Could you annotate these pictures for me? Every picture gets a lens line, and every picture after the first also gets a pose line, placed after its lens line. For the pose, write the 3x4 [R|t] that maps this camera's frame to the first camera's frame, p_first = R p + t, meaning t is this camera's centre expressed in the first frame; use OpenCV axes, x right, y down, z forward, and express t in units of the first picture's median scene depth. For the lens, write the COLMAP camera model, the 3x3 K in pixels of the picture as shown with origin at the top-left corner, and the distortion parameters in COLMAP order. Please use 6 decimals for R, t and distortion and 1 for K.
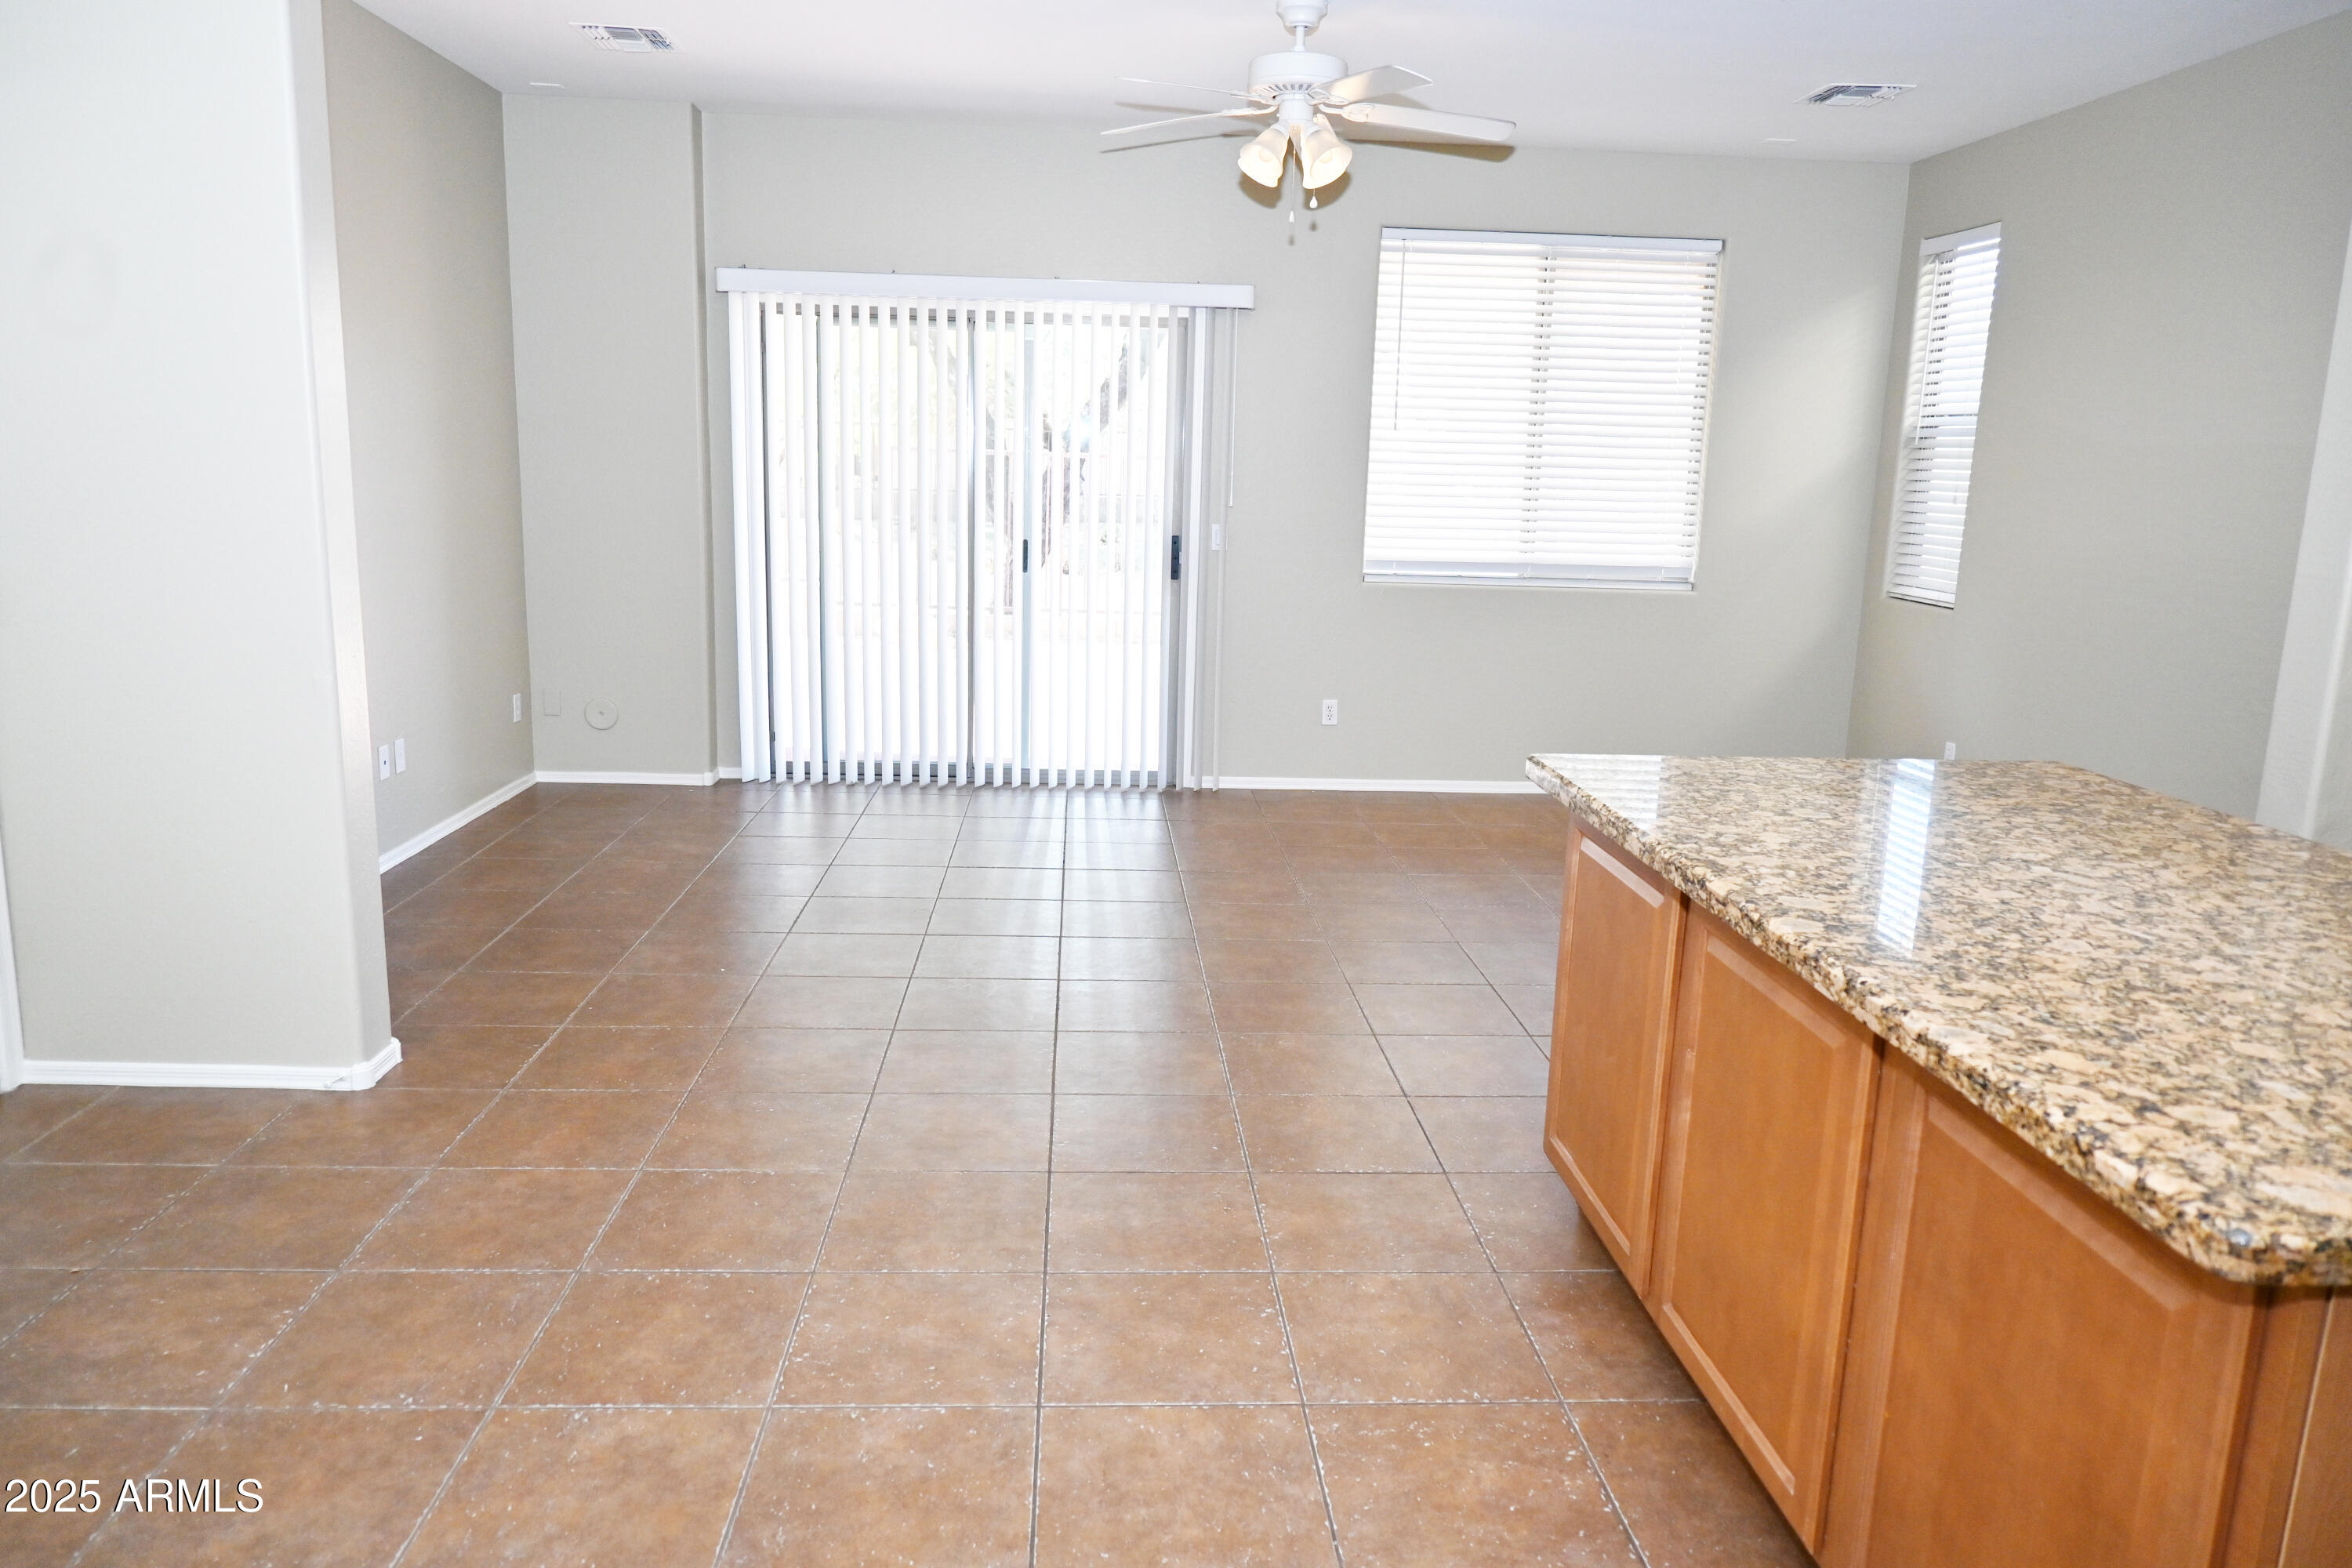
lens RADIAL K [[1609.5, 0, 1176.0], [0, 1609.5, 784.0], [0, 0, 1]] dist [-0.008929, -0.002904]
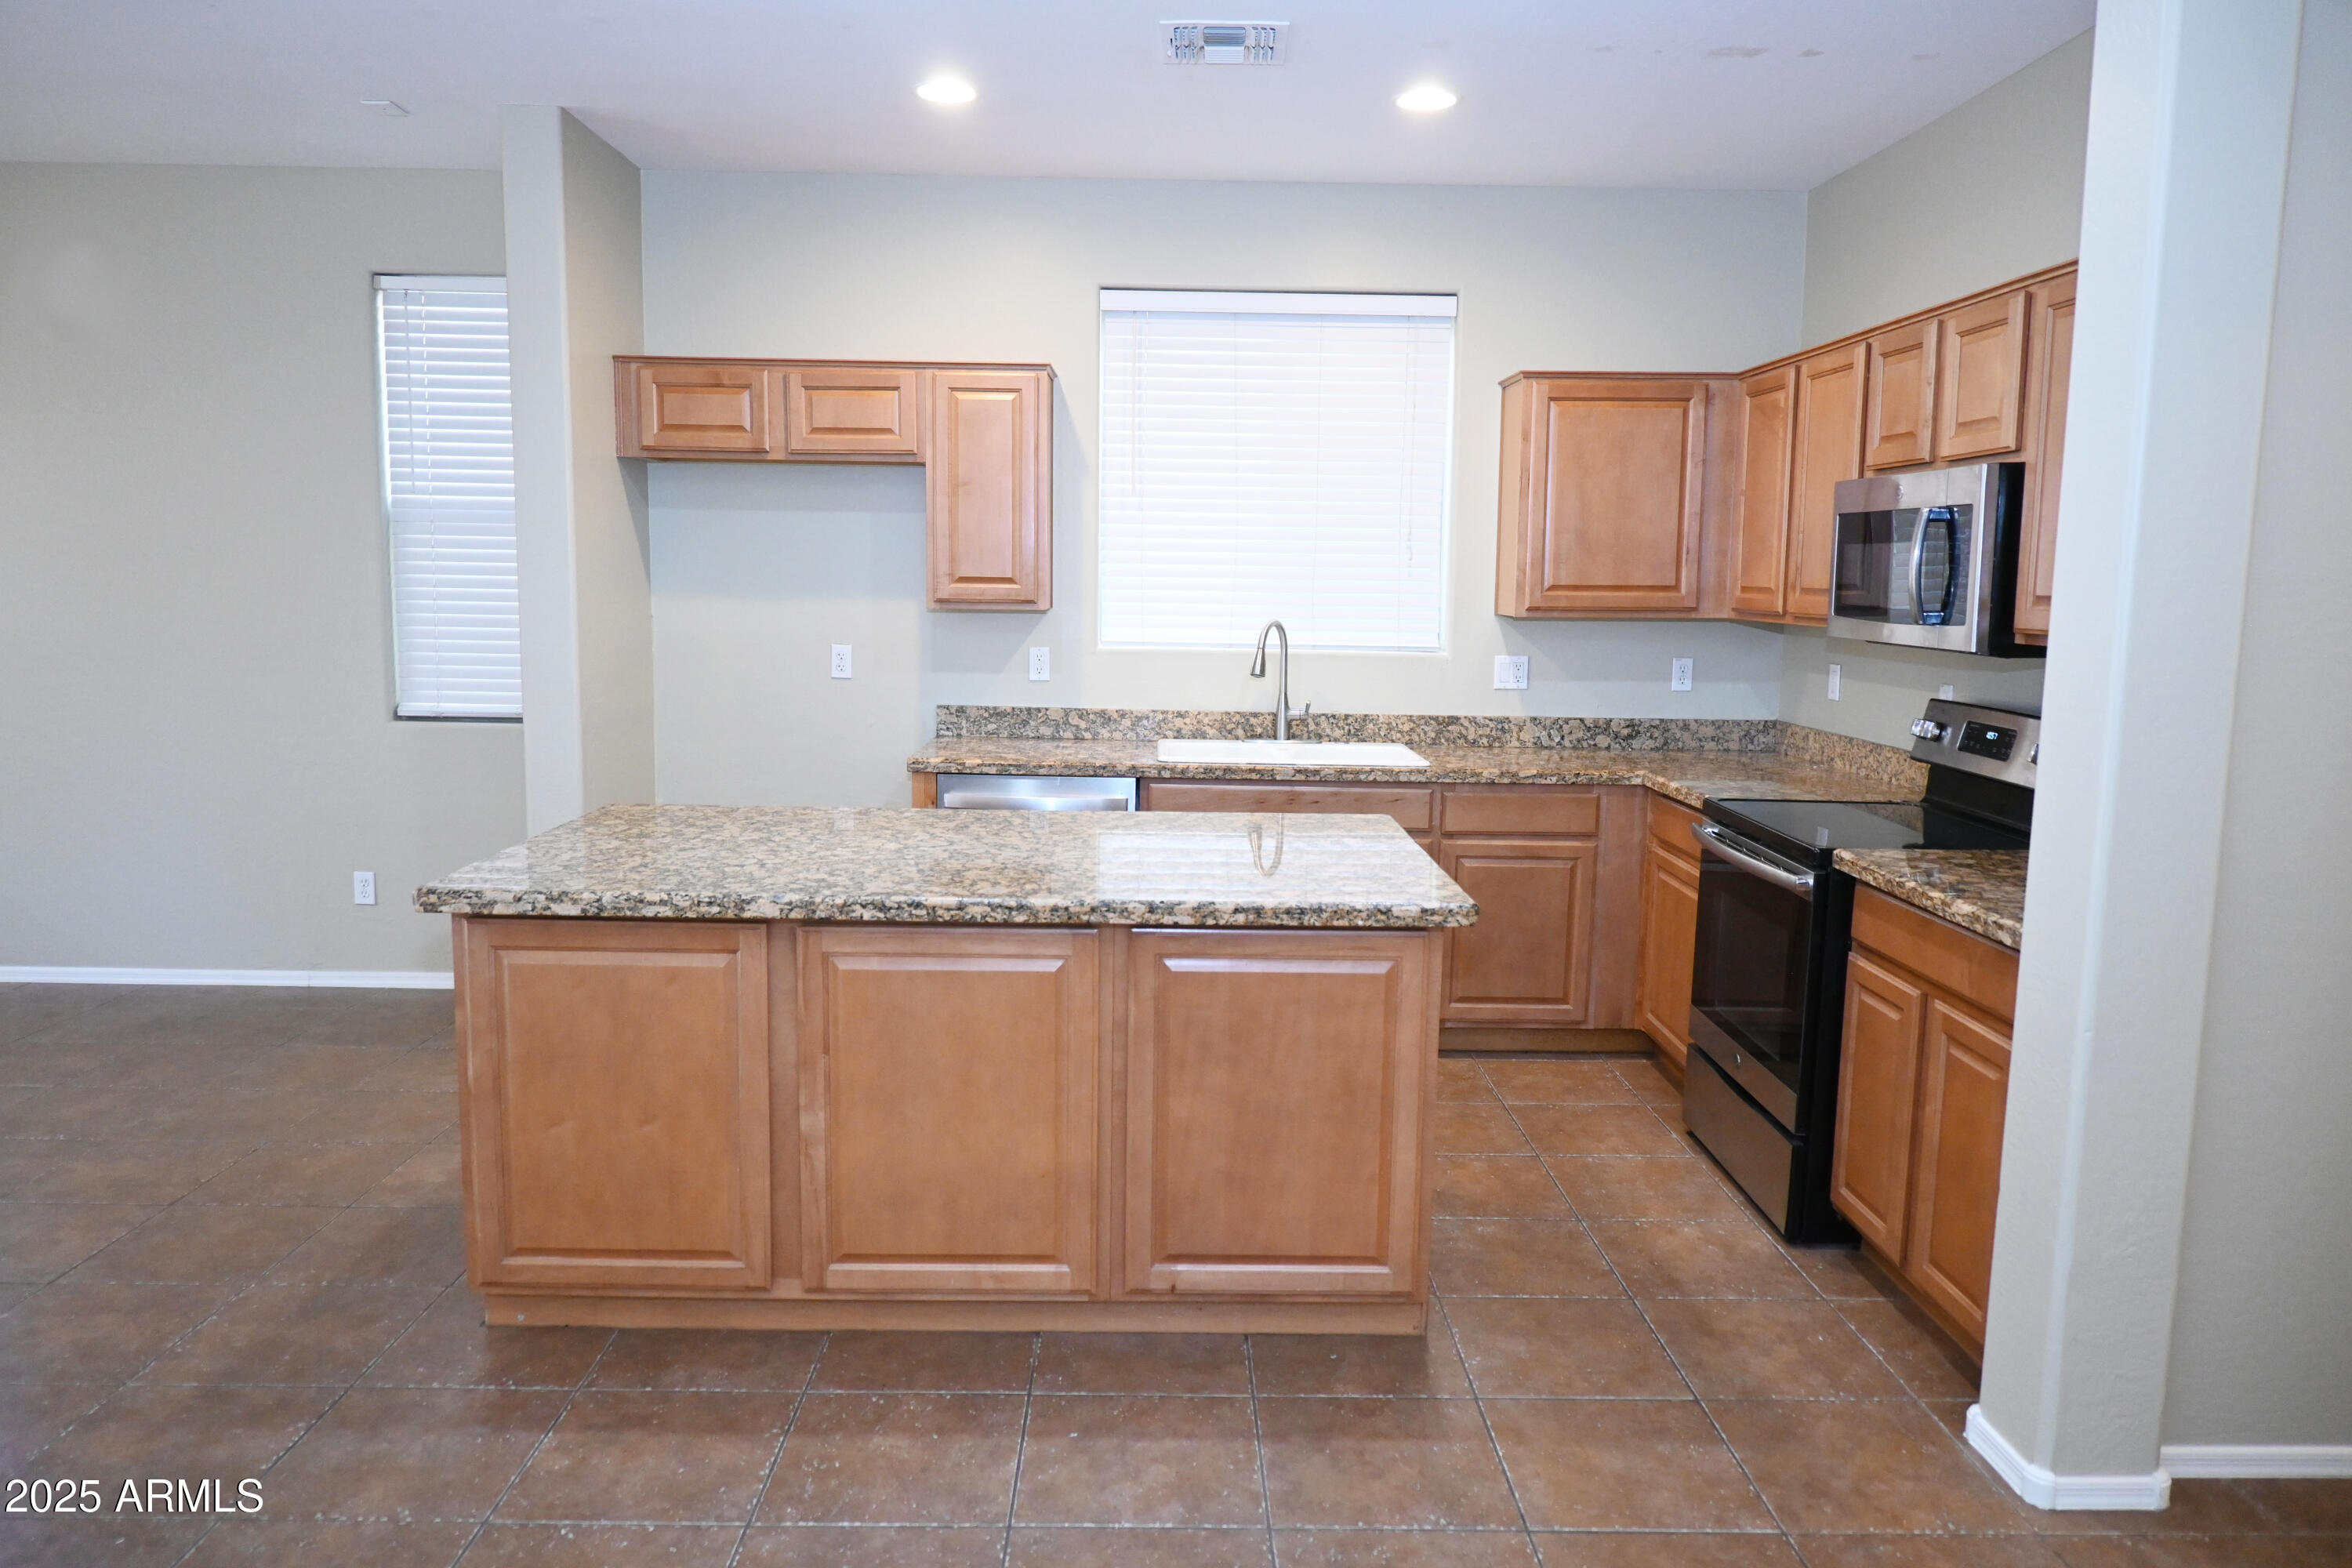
lens RADIAL K [[1609.5, 0, 1176.0], [0, 1609.5, 784.0], [0, 0, 1]] dist [-0.008929, -0.002904]
pose [[0.047374, -0.158988, 0.986143, -1.329218], [0.185679, 0.971447, 0.147699, -0.265316], [-0.981468, 0.176109, 0.075542, 0.923100]]
